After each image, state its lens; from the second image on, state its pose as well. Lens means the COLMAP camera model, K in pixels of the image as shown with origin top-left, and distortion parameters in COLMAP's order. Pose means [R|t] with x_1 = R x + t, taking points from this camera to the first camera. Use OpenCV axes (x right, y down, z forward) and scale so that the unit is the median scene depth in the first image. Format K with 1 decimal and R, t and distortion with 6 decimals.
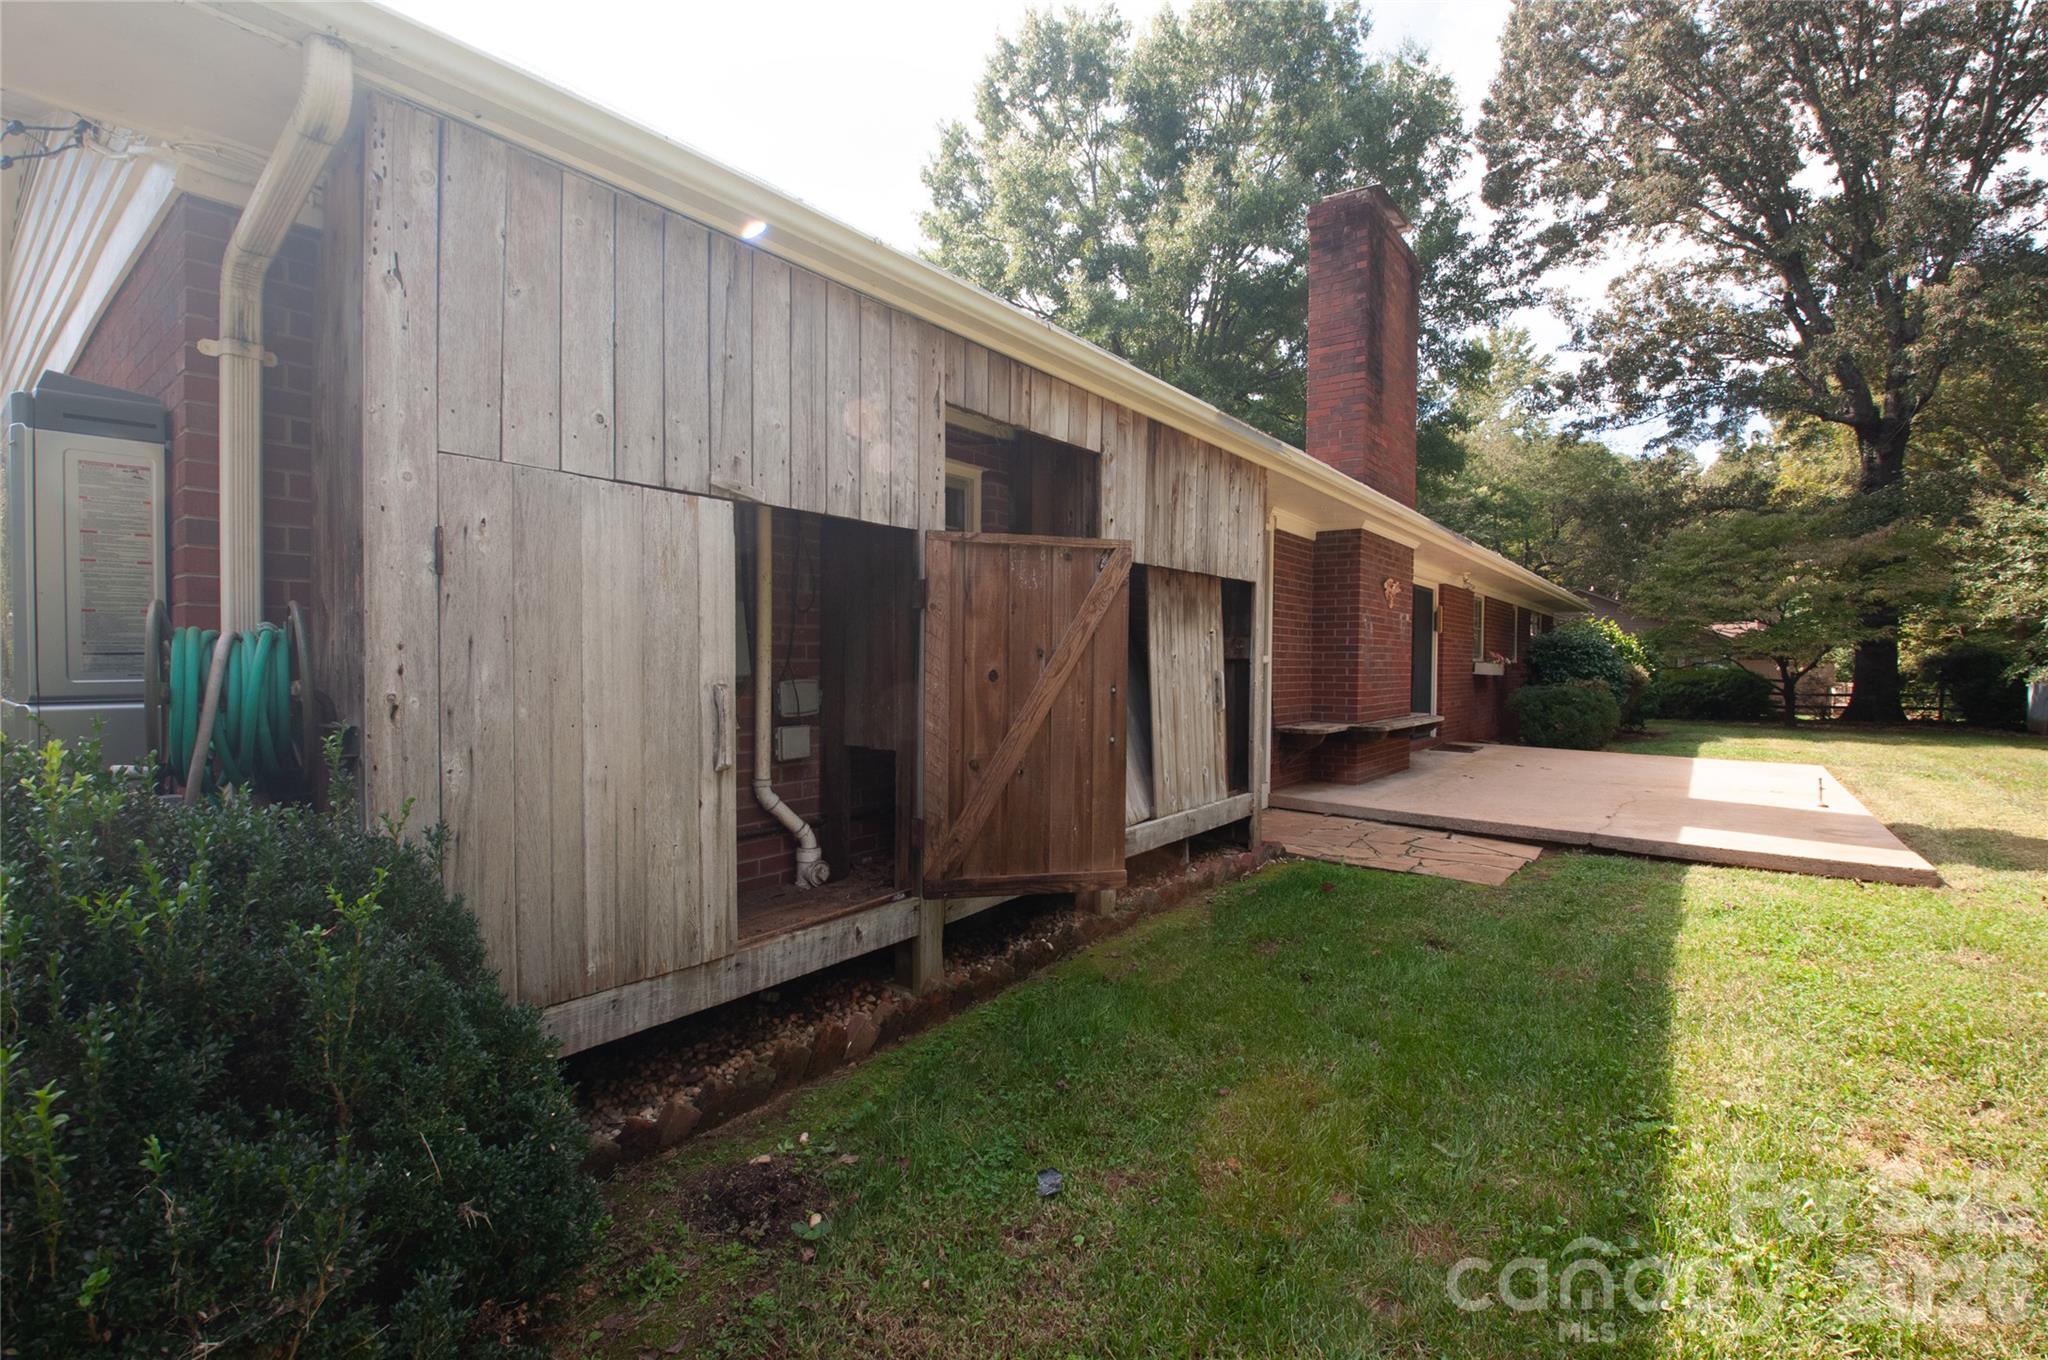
lens RADIAL K [[896.6, 0, 1009.0], [0, 896.6, 676.4], [0, 0, 1]] dist [-0.014996, -0.004343]
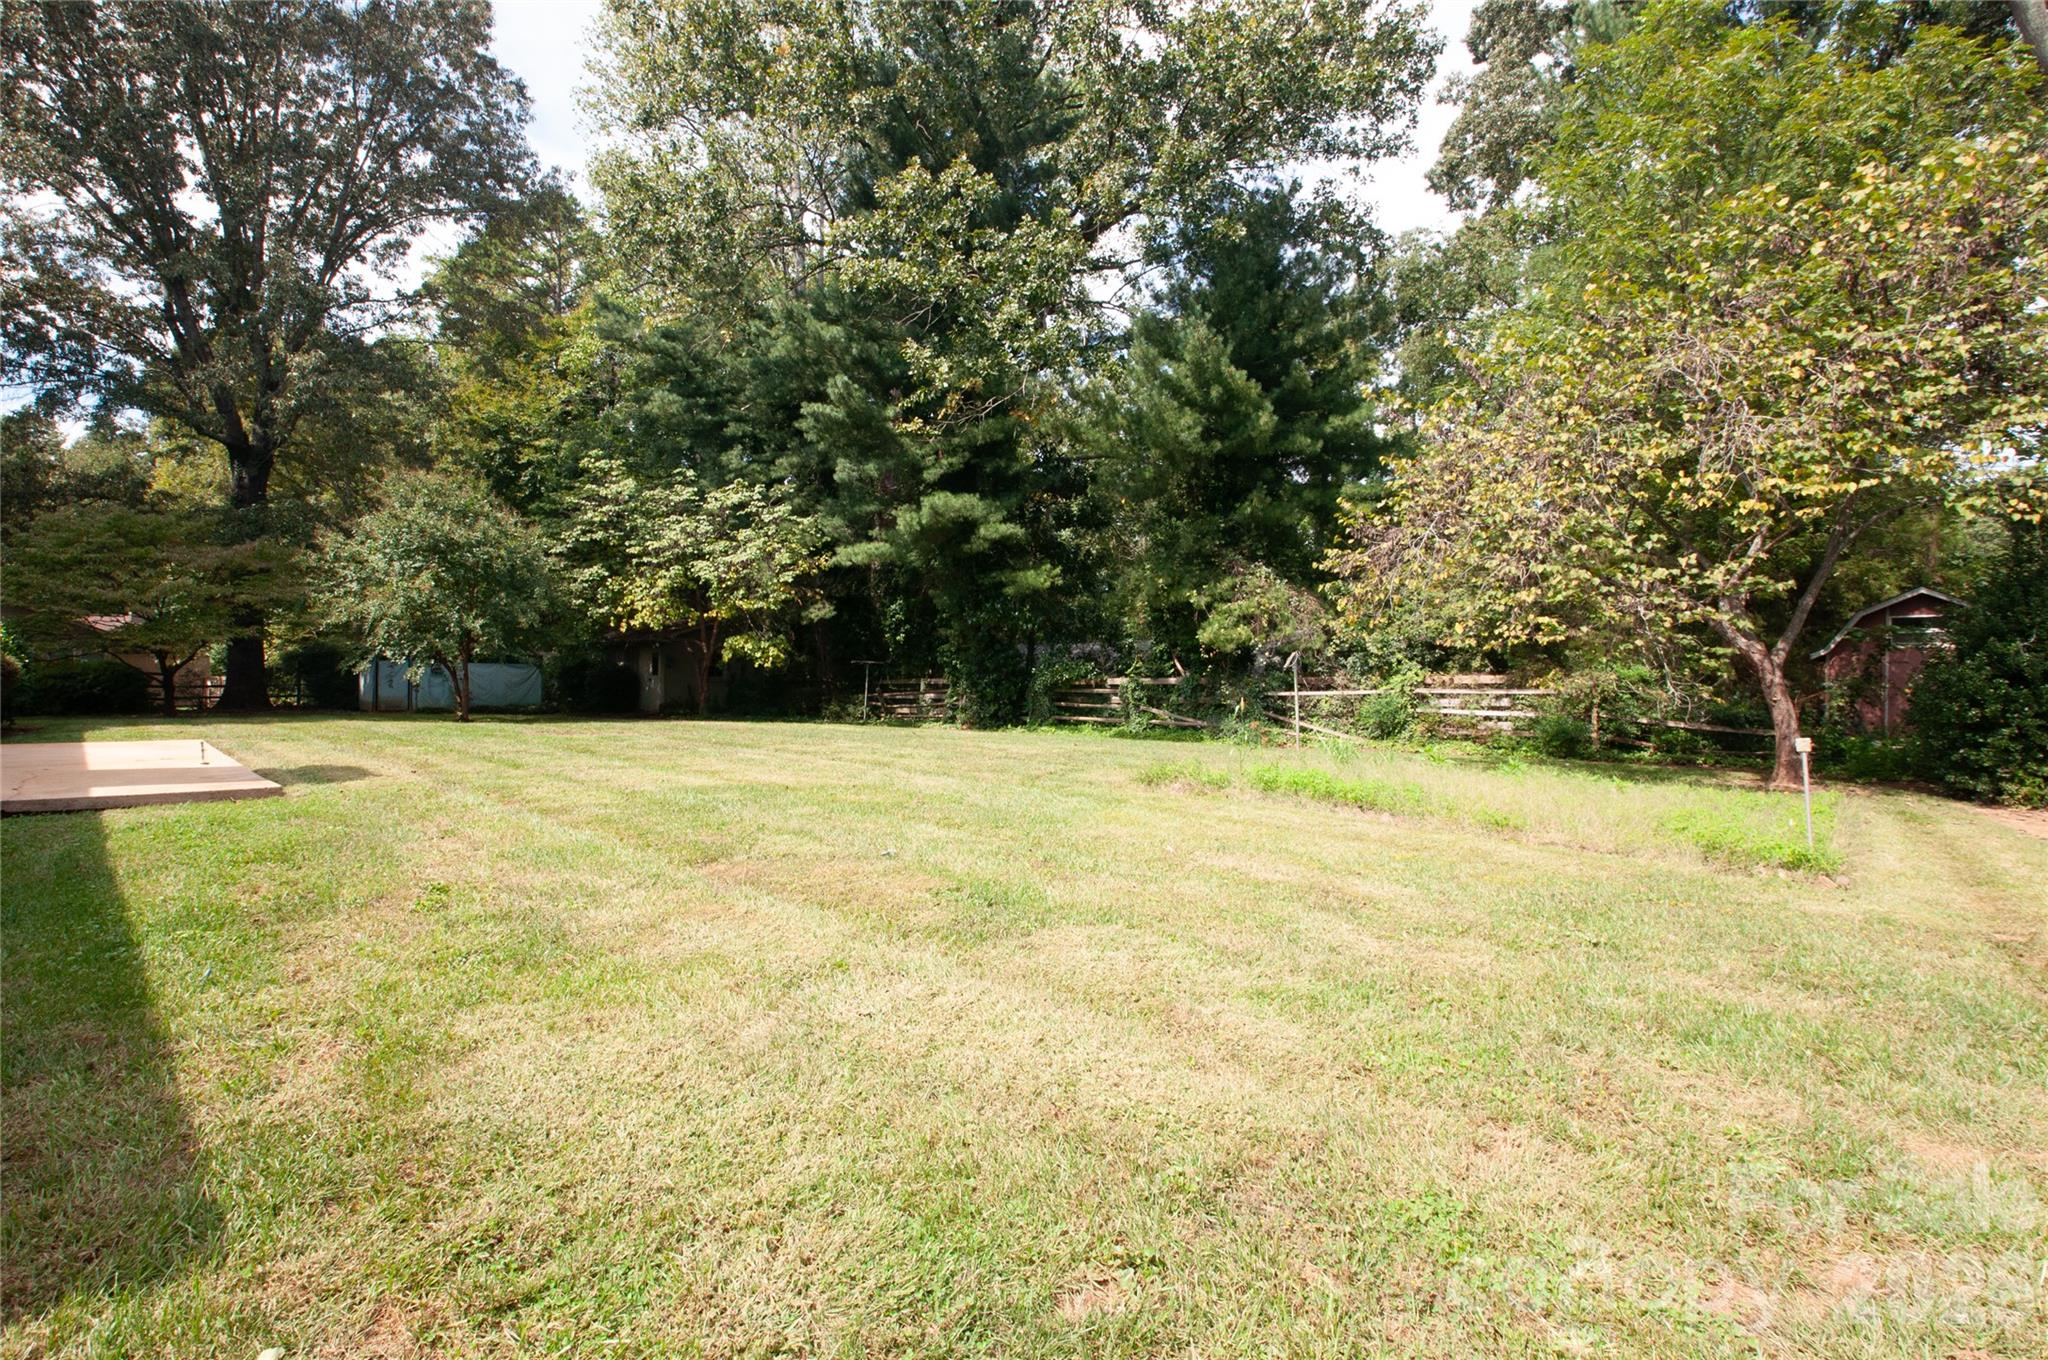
lens RADIAL K [[896.6, 0, 1014.7], [0, 896.6, 674.0], [0, 0, 1]] dist [-0.014996, -0.004343]
pose [[0.077894, -0.007474, 0.996934, -0.093783], [0.006833, 0.999952, 0.006962, 0.005723], [-0.996938, 0.006270, 0.077941, -0.097793]]
